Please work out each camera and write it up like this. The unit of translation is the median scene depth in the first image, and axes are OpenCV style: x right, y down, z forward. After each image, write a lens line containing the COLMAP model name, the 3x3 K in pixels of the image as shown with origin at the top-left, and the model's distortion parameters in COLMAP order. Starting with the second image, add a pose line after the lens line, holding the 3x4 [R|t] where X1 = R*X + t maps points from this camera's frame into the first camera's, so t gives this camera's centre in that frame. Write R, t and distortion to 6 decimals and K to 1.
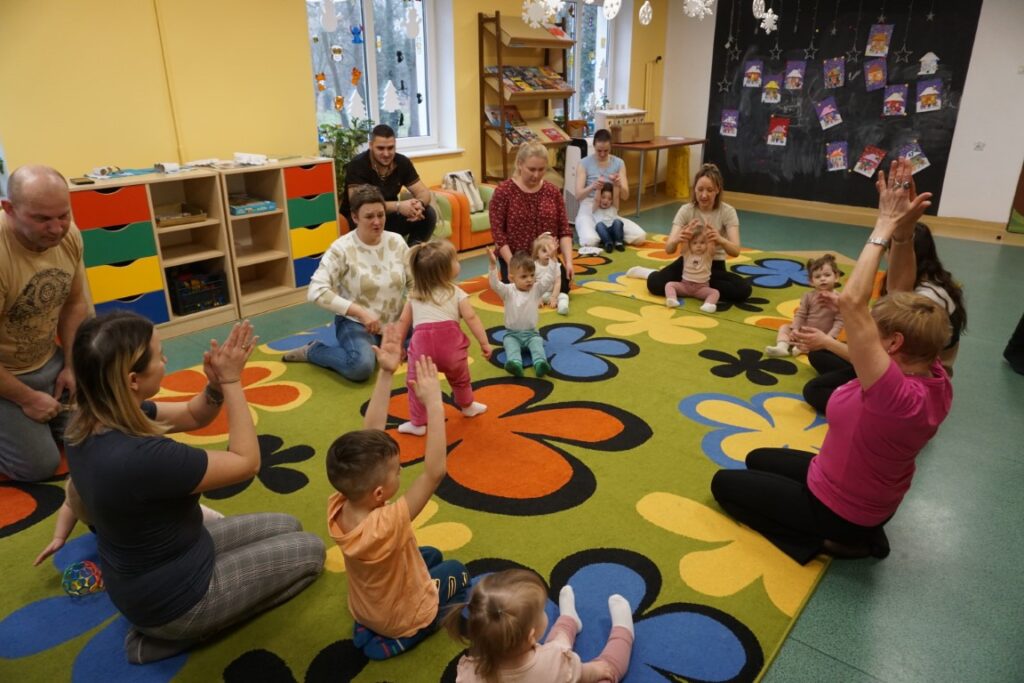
lens RADIAL K [[692.1, 0, 506.9], [0, 692.1, 336.4], [0, 0, 1]] dist [-0.051057, 0.041164]
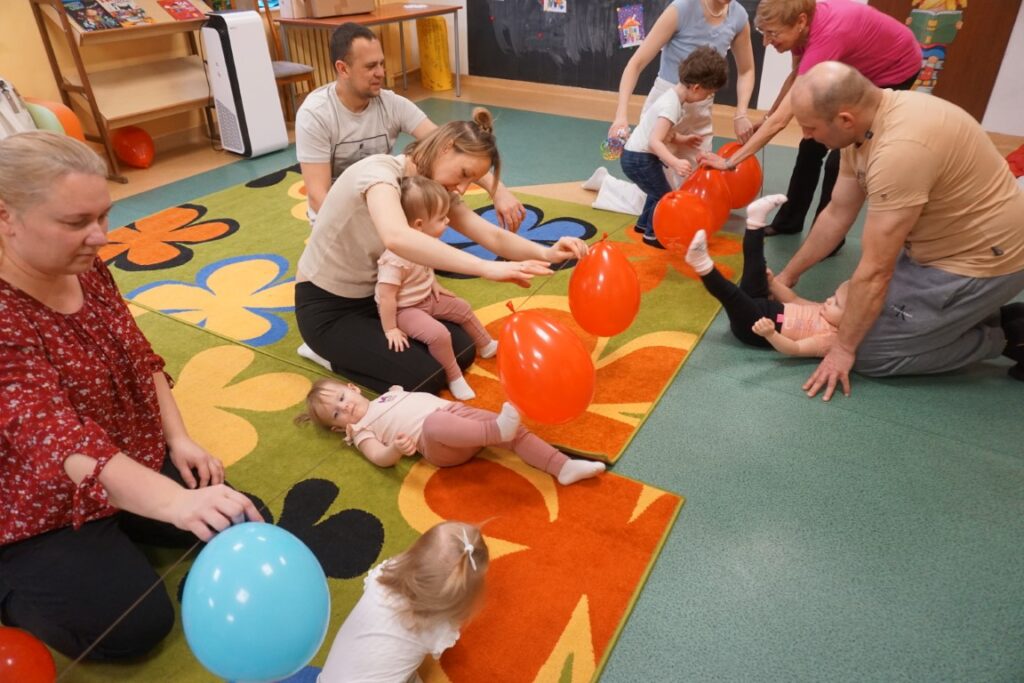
lens RADIAL K [[692.1, 0, 506.9], [0, 692.1, 336.4], [0, 0, 1]] dist [-0.051057, 0.041164]
pose [[0.981890, -0.100159, 0.160812, 0.227914], [0.070826, 0.981340, 0.178762, -0.089617], [-0.175716, -0.164135, 0.970661, 0.295071]]
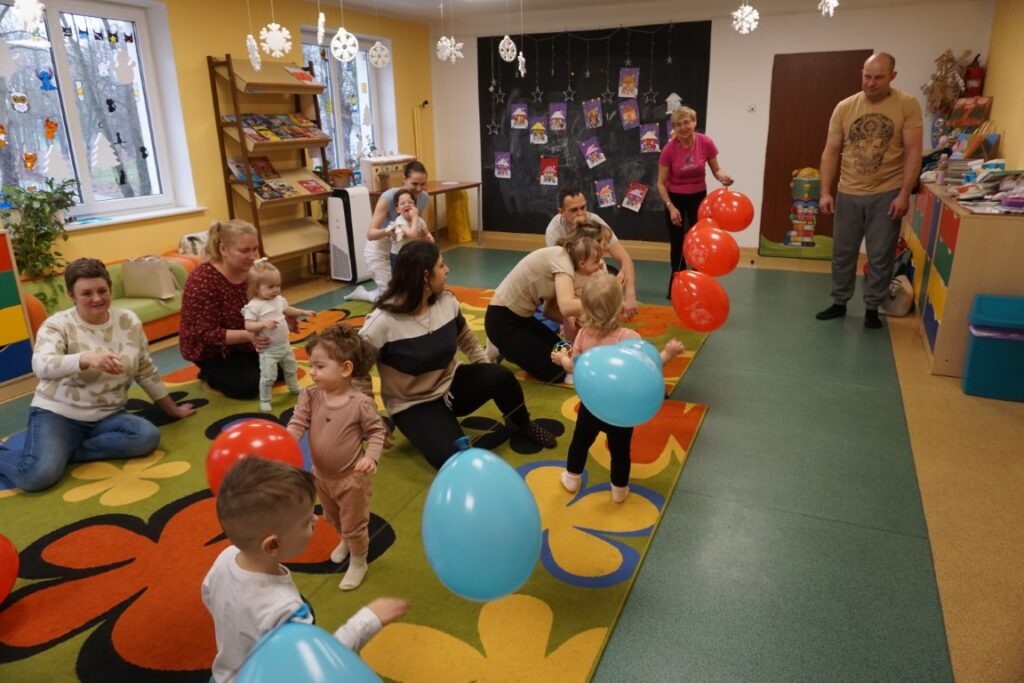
lens RADIAL K [[692.1, 0, 506.9], [0, 692.1, 336.4], [0, 0, 1]] dist [-0.051057, 0.041164]
pose [[0.963131, -0.095193, 0.251630, 0.067120], [0.110150, 0.992850, -0.046008, -0.021516], [-0.245451, 0.072029, 0.966729, 0.059853]]
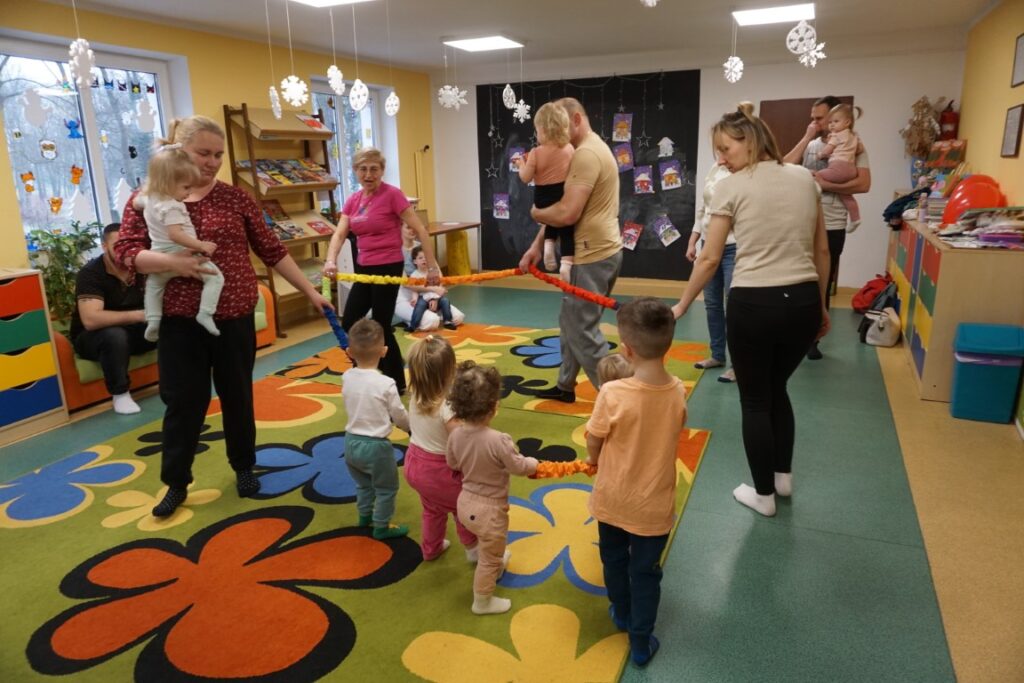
lens RADIAL K [[692.0, 0, 507.4], [0, 692.0, 337.4], [0, 0, 1]] dist [-0.054074, 0.051220]
pose [[0.958402, -0.089961, 0.270872, 0.042824], [0.120754, 0.987712, -0.099215, -0.015860], [-0.258618, 0.127797, 0.957489, 0.038046]]
